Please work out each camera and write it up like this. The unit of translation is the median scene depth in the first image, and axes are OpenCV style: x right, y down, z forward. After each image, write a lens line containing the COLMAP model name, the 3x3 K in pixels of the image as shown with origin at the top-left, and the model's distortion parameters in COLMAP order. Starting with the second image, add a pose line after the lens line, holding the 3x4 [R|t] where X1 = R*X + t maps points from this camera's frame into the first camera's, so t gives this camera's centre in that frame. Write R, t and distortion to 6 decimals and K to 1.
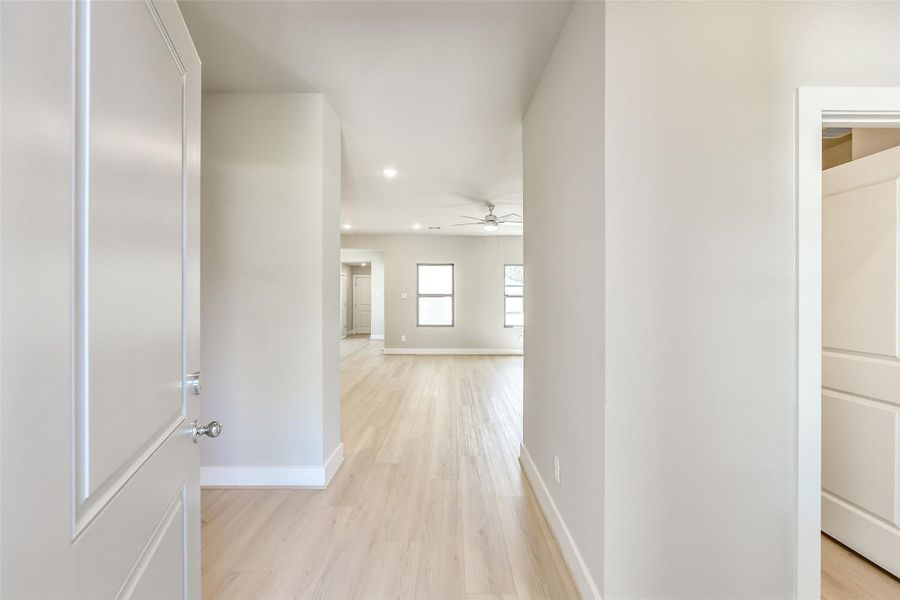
lens RADIAL K [[390.6, 0, 455.7], [0, 390.6, 293.8], [0, 0, 1]] dist [-0.003730, -0.000148]
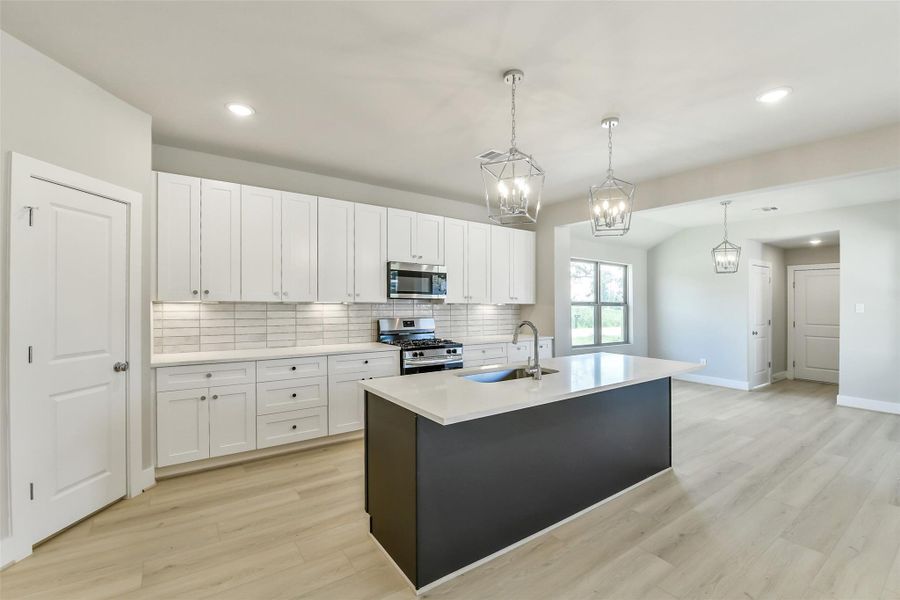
lens RADIAL K [[390.6, 0, 449.6], [0, 390.6, 304.9], [0, 0, 1]] dist [-0.003730, -0.000148]
pose [[0.564058, 0.009928, -0.825676, -0.132069], [0.004847, 0.999871, 0.015333, -0.007494], [0.825721, -0.012651, 0.563937, 0.496595]]
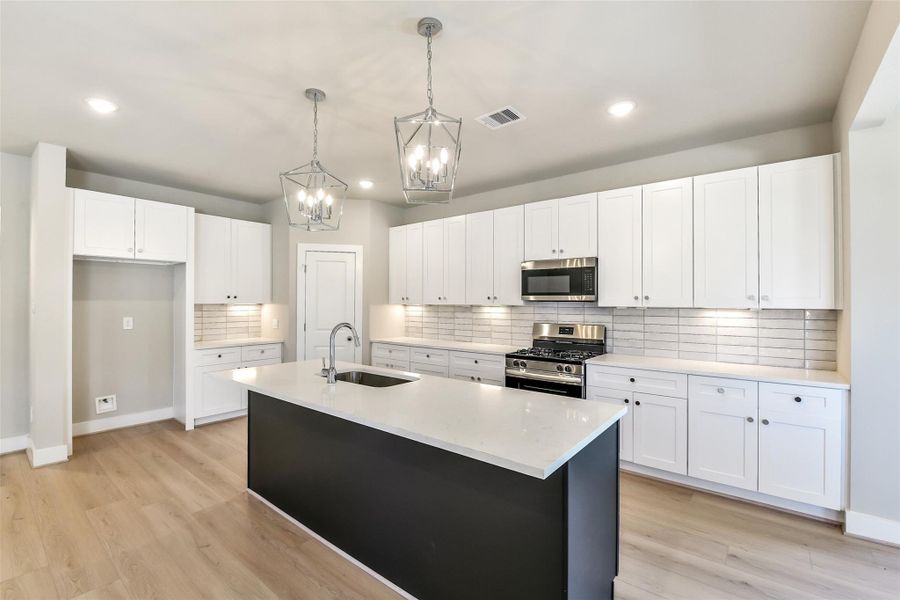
lens RADIAL K [[390.6, 0, 446.4], [0, 390.6, 305.4], [0, 0, 1]] dist [-0.003730, -0.000148]
pose [[-0.640761, -0.002404, -0.767737, -0.167840], [0.004411, 0.999967, -0.006812, -0.000858], [0.767728, -0.007752, -0.640729, 0.922202]]
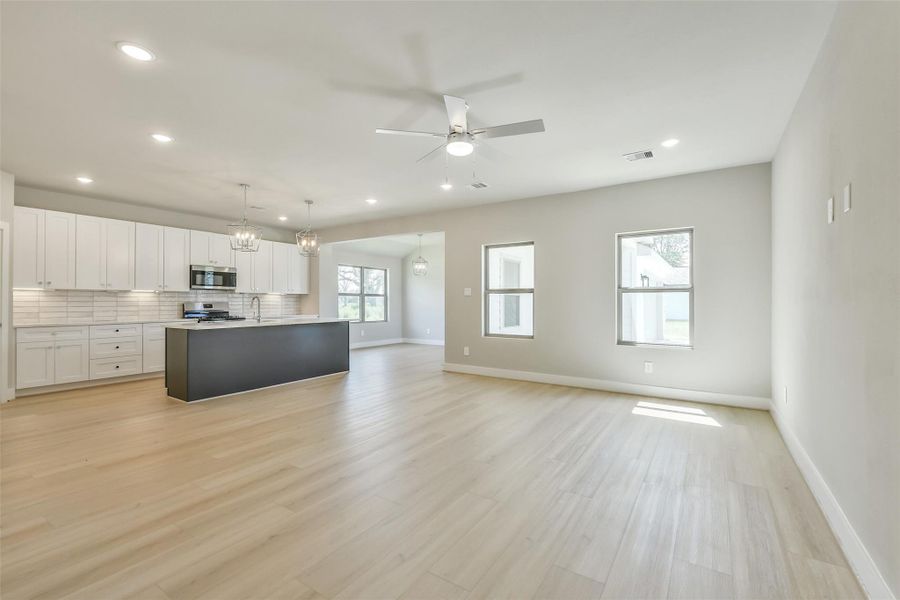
lens RADIAL K [[390.6, 0, 449.7], [0, 390.6, 294.3], [0, 0, 1]] dist [-0.003730, -0.000148]
pose [[0.824402, -0.014528, -0.565819, 0.245424], [0.011947, 0.999894, -0.008267, 0.013807], [0.565879, 0.000056, 0.824488, 0.375921]]
